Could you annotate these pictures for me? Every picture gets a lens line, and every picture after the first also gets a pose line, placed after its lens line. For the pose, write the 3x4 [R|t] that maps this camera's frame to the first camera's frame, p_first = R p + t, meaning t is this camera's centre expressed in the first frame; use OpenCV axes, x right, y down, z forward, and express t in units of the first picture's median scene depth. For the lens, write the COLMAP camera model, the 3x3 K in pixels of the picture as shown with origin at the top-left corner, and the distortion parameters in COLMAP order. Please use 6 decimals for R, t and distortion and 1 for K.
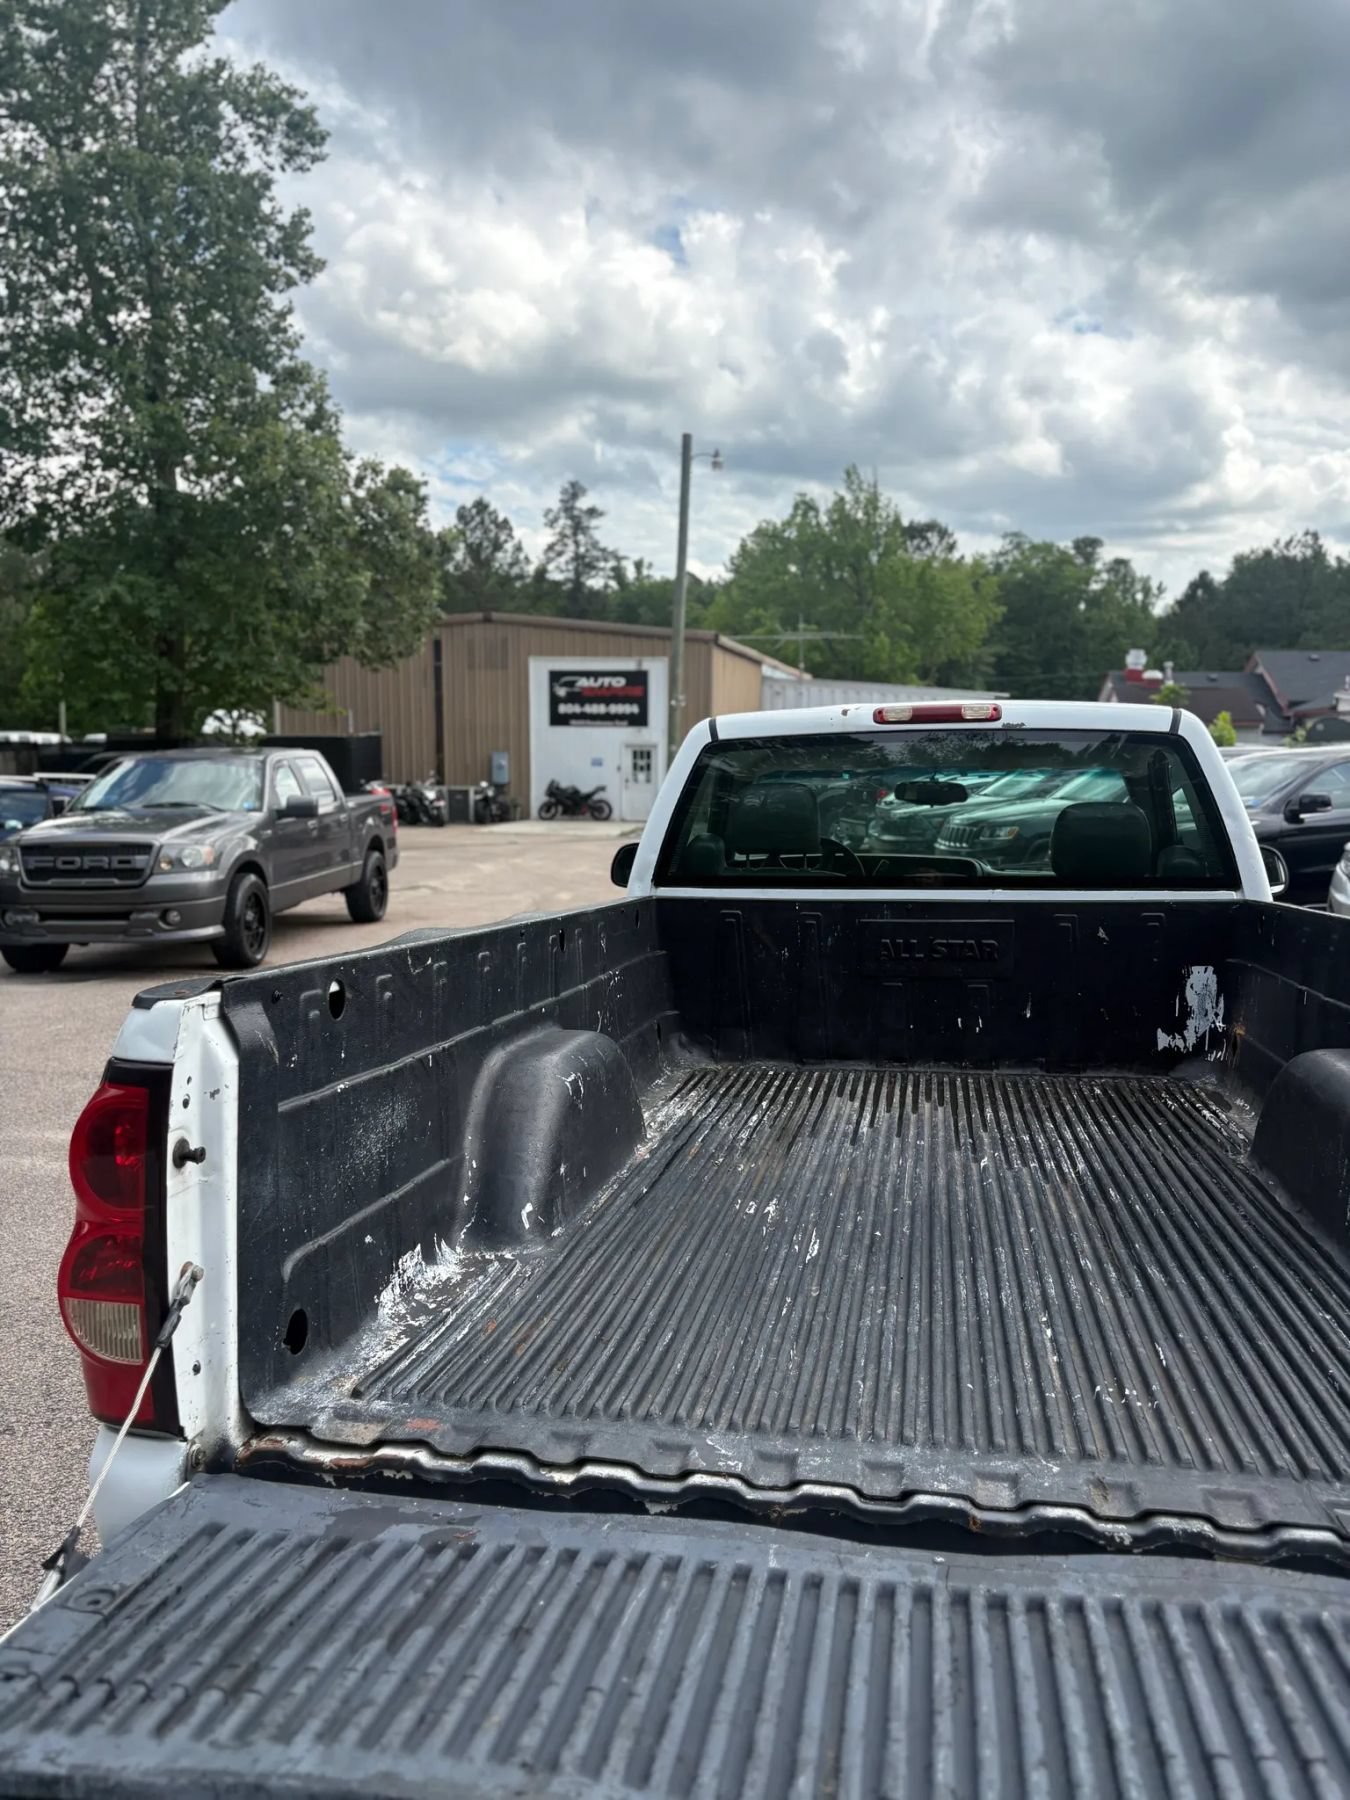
lens RADIAL K [[1344.3, 0, 664.1], [0, 1344.3, 898.4], [0, 0, 1]] dist [0.022362, -0.040121]
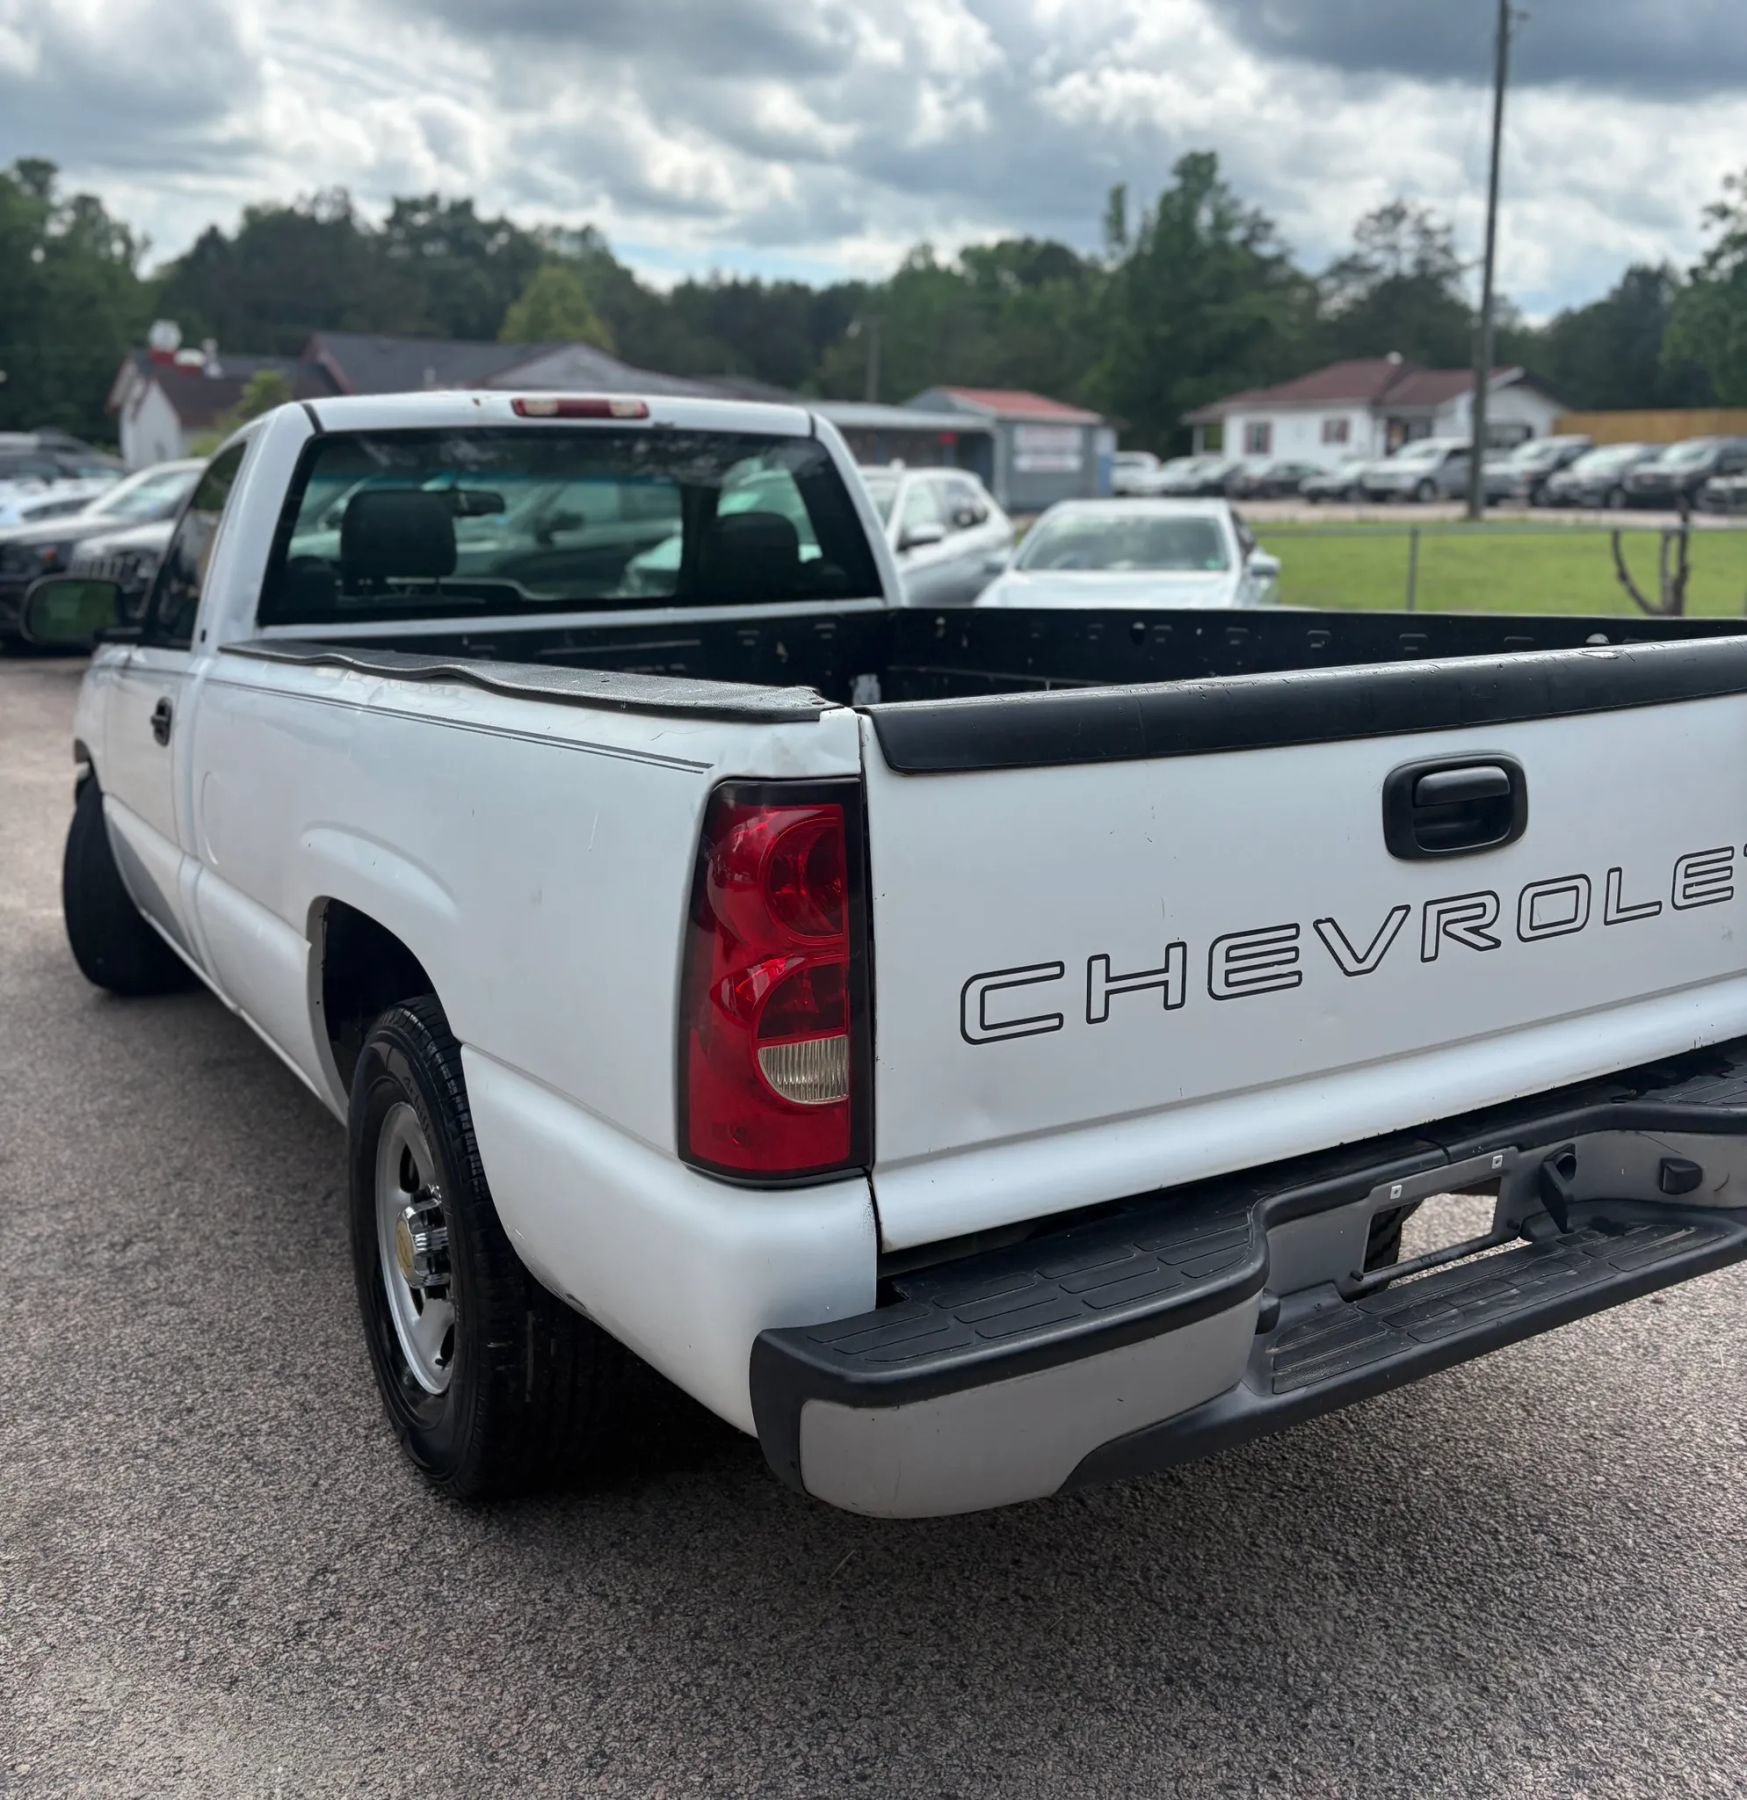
lens RADIAL K [[1762.9, 0, 801.2], [0, 1762.9, 767.0], [0, 0, 1]] dist [0.026523, 0.000000]
pose [[0.752420, -0.101989, 0.650740, -0.365975], [0.060736, 0.994474, 0.085635, 0.002094], [-0.655877, -0.024910, 0.754456, 0.045571]]
